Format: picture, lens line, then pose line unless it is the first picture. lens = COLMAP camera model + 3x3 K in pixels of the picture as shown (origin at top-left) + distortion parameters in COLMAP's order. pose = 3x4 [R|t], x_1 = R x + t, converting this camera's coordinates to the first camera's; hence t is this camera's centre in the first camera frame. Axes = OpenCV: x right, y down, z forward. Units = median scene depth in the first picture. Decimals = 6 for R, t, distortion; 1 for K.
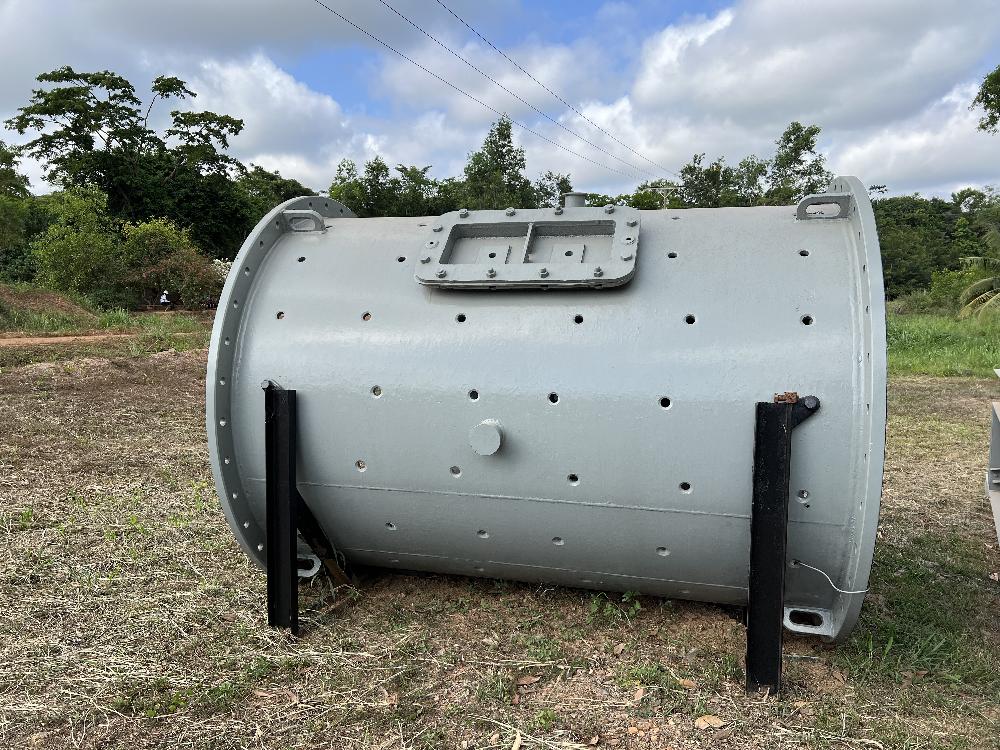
lens RADIAL K [[744.1, 0, 500.0], [0, 744.1, 375.0], [0, 0, 1]] dist [0.065304, -0.082141]
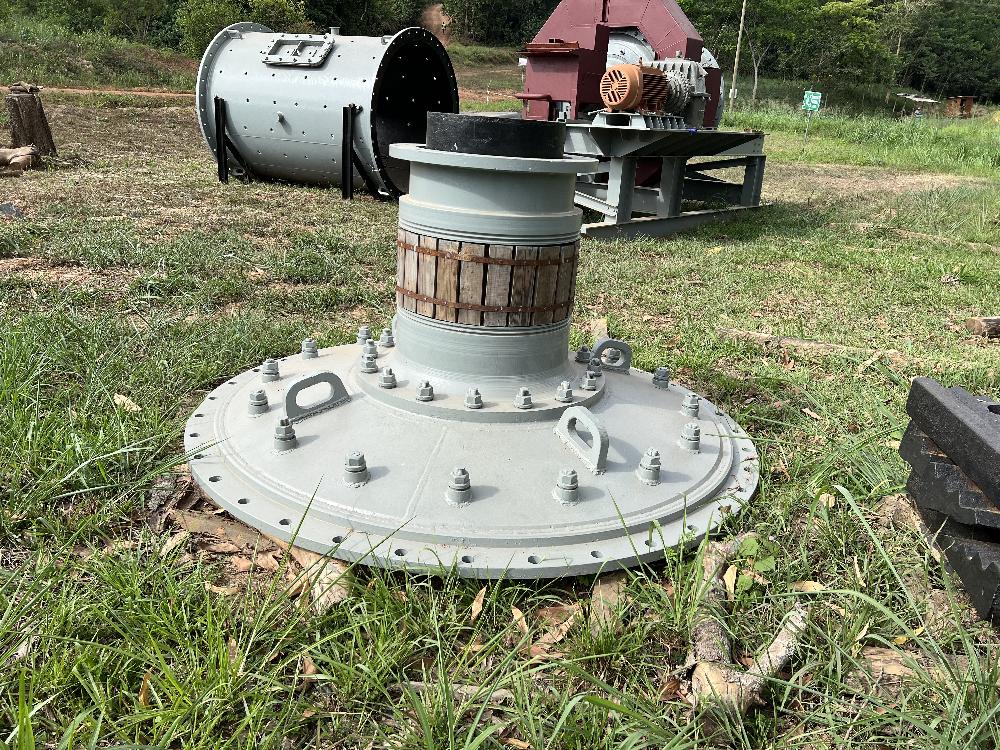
lens RADIAL K [[744.1, 0, 500.0], [0, 744.1, 375.0], [0, 0, 1]] dist [0.065304, -0.082141]
pose [[0.981553, 0.110014, -0.156365, 0.074510], [-0.064590, 0.960583, 0.270386, 0.010418], [0.179948, -0.255298, 0.949969, -0.102614]]
